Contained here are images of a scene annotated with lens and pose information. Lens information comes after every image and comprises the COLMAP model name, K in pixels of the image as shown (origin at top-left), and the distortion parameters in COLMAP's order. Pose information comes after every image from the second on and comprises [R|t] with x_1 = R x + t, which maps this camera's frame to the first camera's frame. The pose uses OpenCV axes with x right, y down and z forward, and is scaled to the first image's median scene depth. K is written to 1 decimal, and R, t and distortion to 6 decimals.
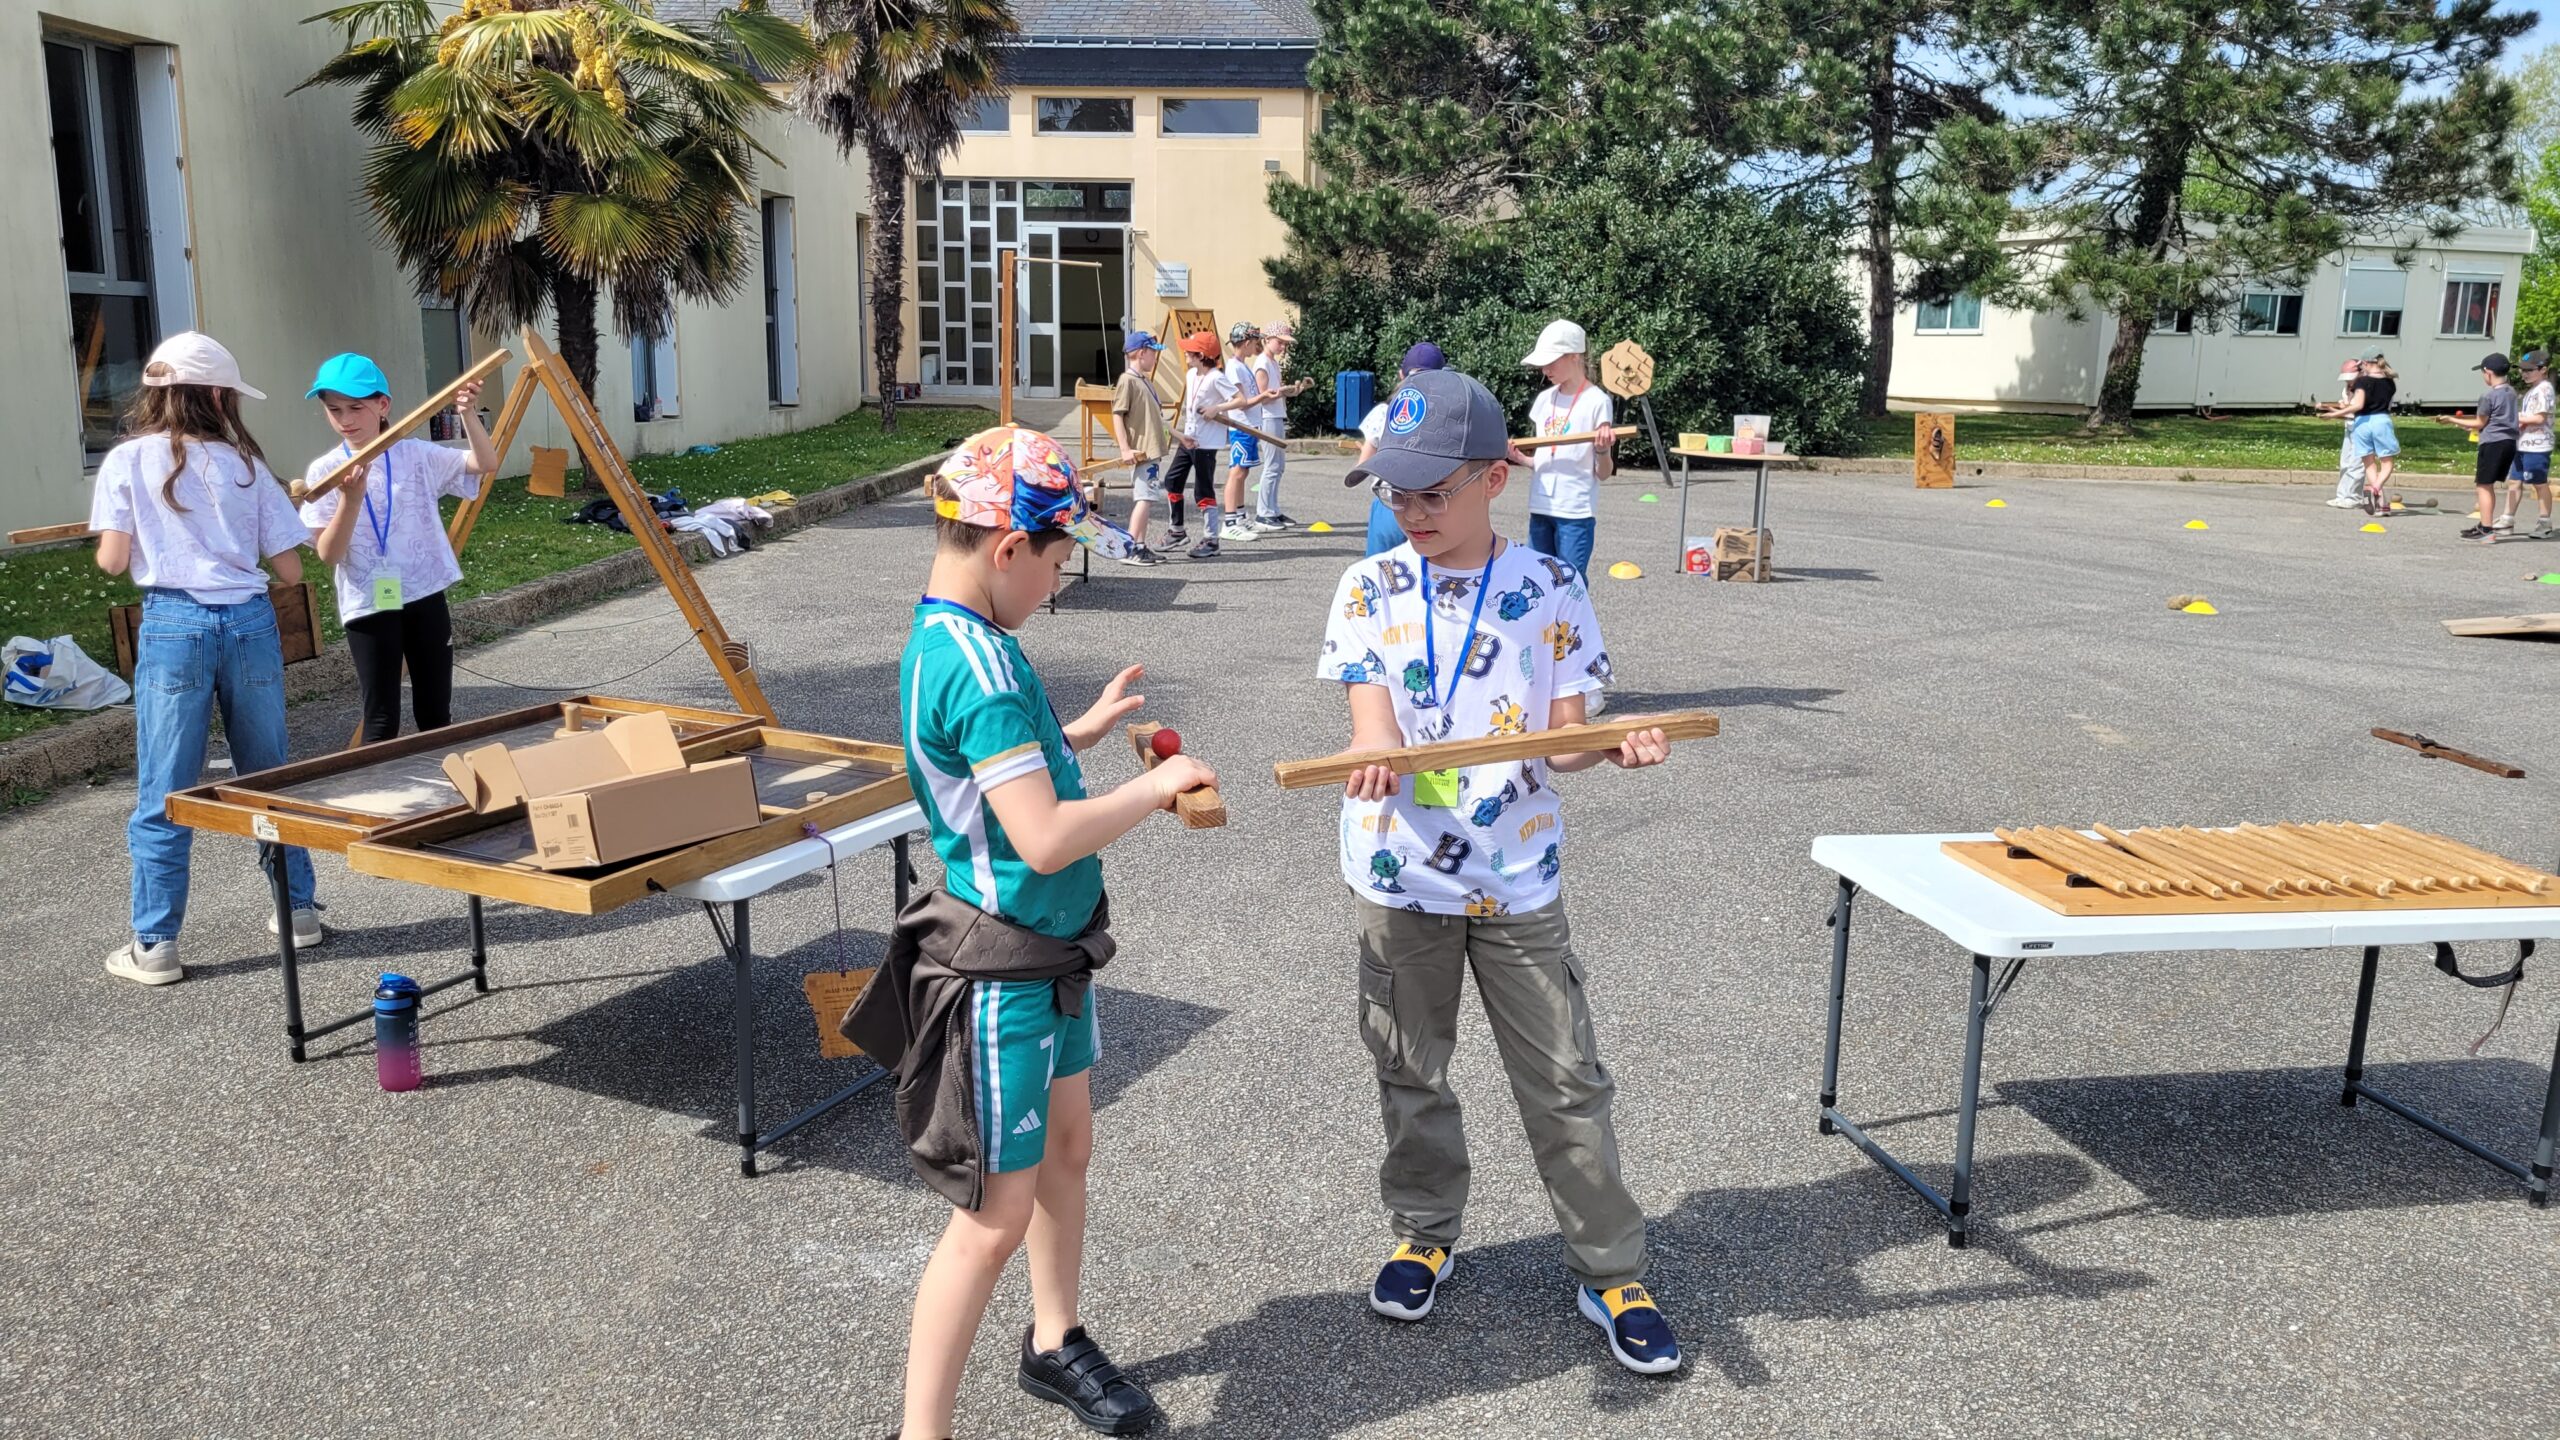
lens RADIAL K [[1743.5, 0, 1280.0], [0, 1743.5, 720.0], [0, 0, 1]] dist [0.028745, -0.005642]
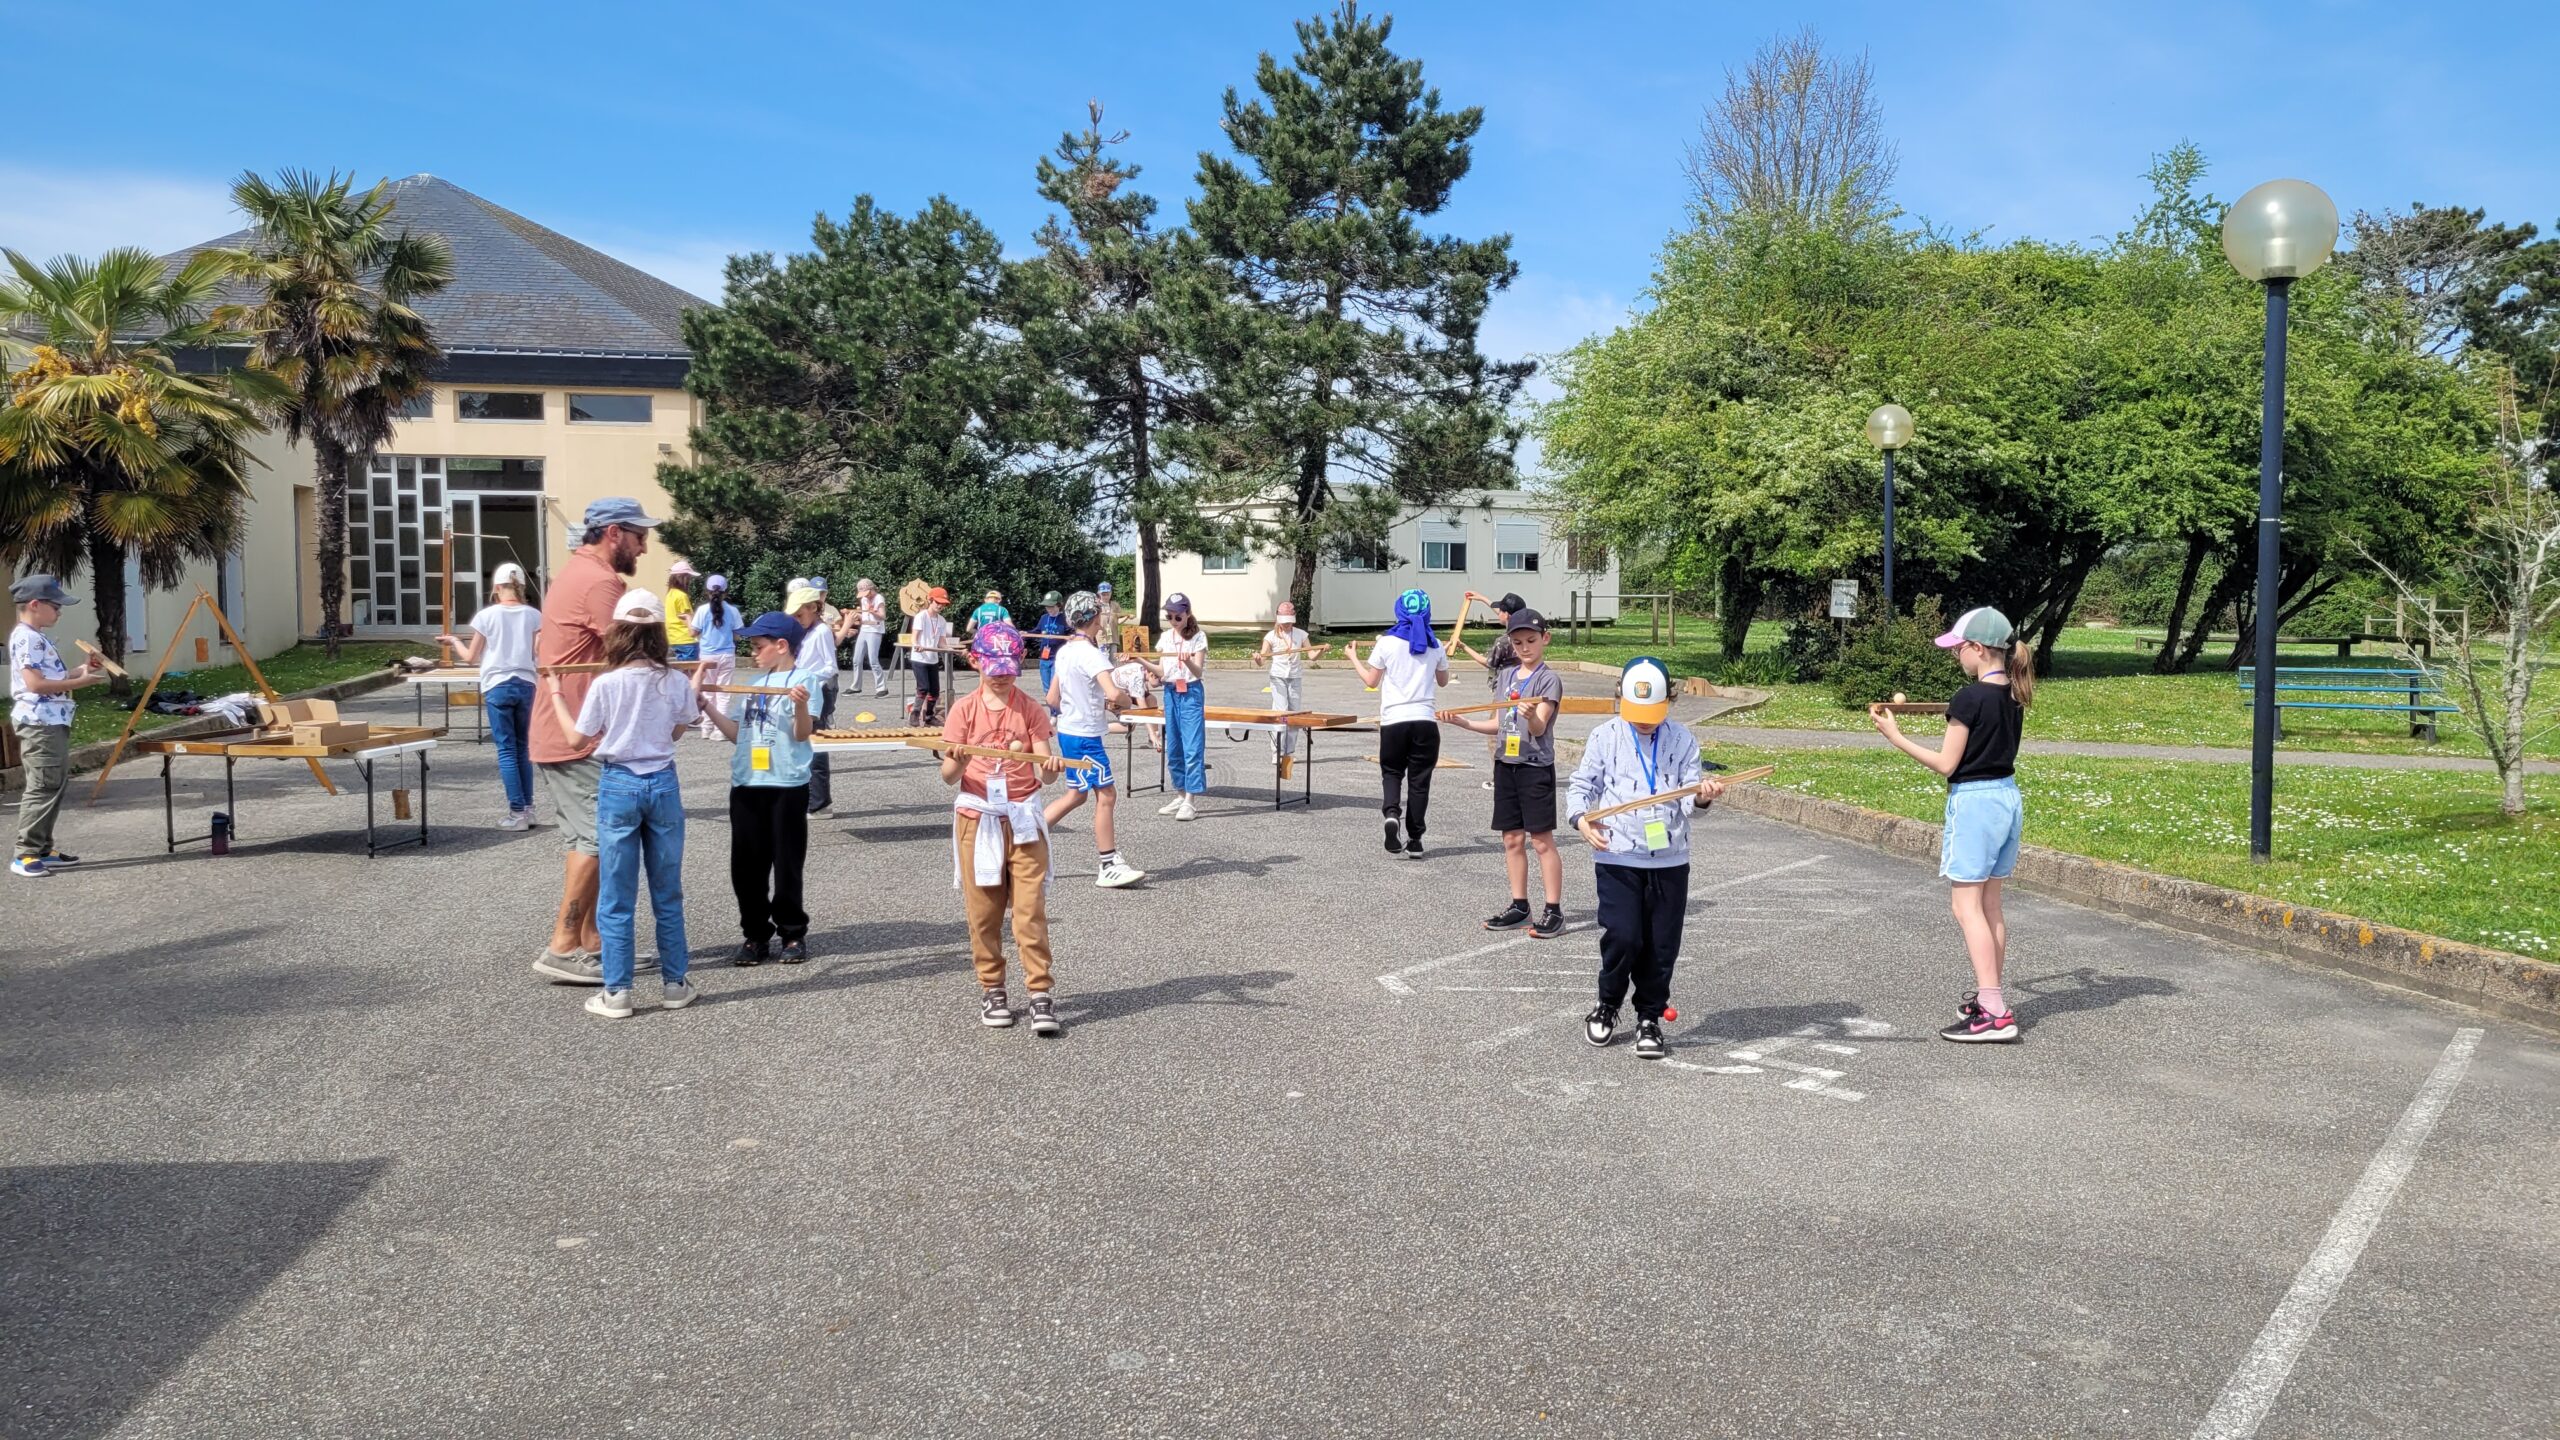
lens RADIAL K [[1721.9, 0, 1280.0], [0, 1721.9, 720.0], [0, 0, 1]] dist [0.001502, -0.002201]
pose [[0.952243, -0.038892, 0.302854, 0.044511], [0.078986, 0.989470, -0.121285, 0.078678], [-0.294948, 0.139414, 0.945288, -0.348286]]
